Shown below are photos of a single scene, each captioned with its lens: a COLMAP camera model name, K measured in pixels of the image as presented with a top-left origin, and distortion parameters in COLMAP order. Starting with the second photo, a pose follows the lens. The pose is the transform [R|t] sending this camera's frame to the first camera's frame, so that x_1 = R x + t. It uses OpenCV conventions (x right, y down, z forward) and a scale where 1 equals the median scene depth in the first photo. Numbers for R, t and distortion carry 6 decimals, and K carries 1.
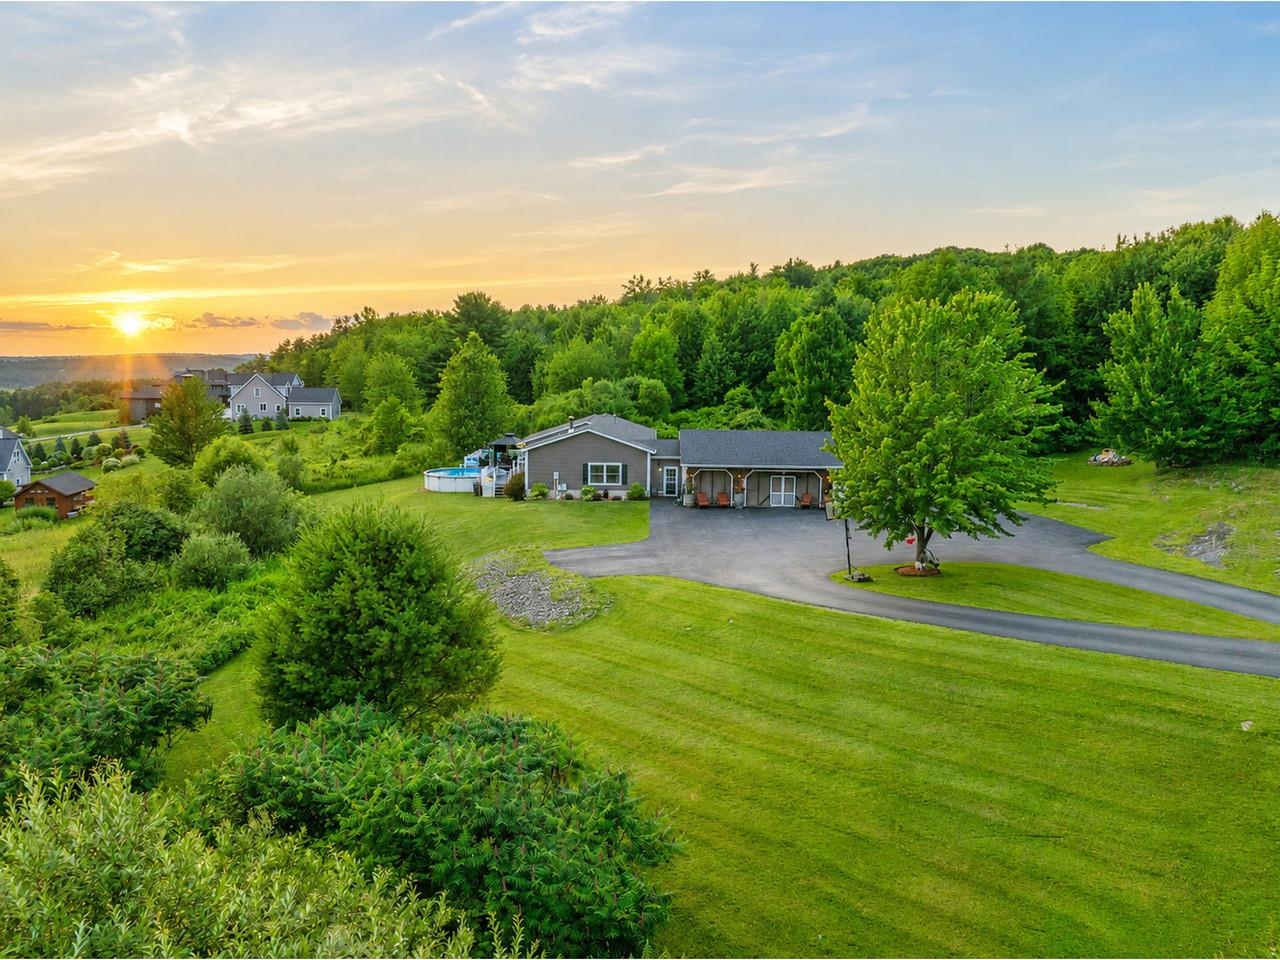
lens RADIAL K [[996.1, 0, 637.4], [0, 996.1, 474.7], [0, 0, 1]] dist [-0.028189, -0.007675]
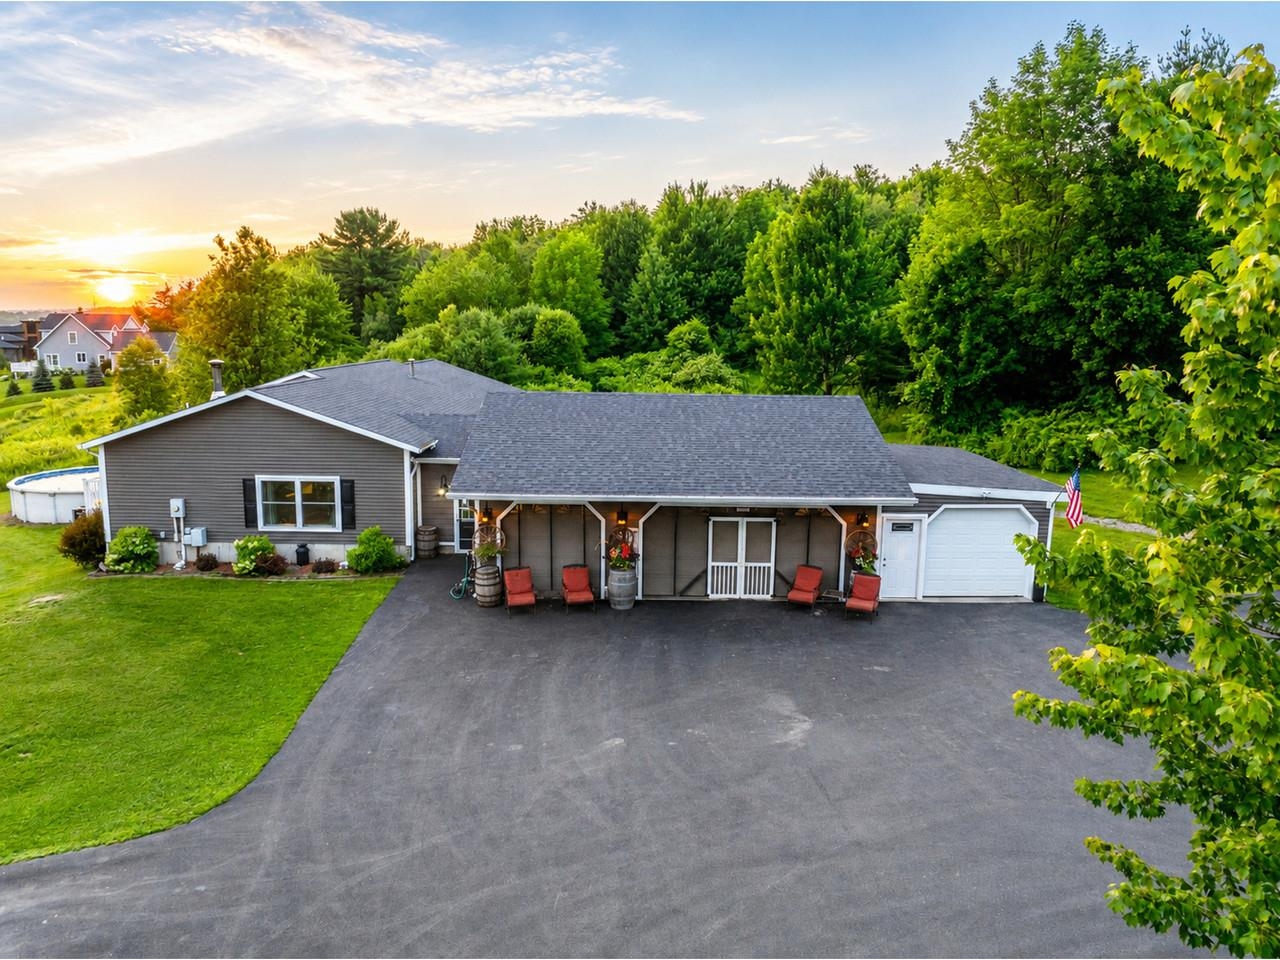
lens RADIAL K [[996.1, 0, 641.1], [0, 996.1, 486.1], [0, 0, 1]] dist [-0.028189, -0.007675]
pose [[0.999682, -0.002534, 0.025106, 0.057142], [0.001110, 0.998399, 0.056555, -0.018166], [-0.025209, -0.056509, 0.998084, 0.363646]]
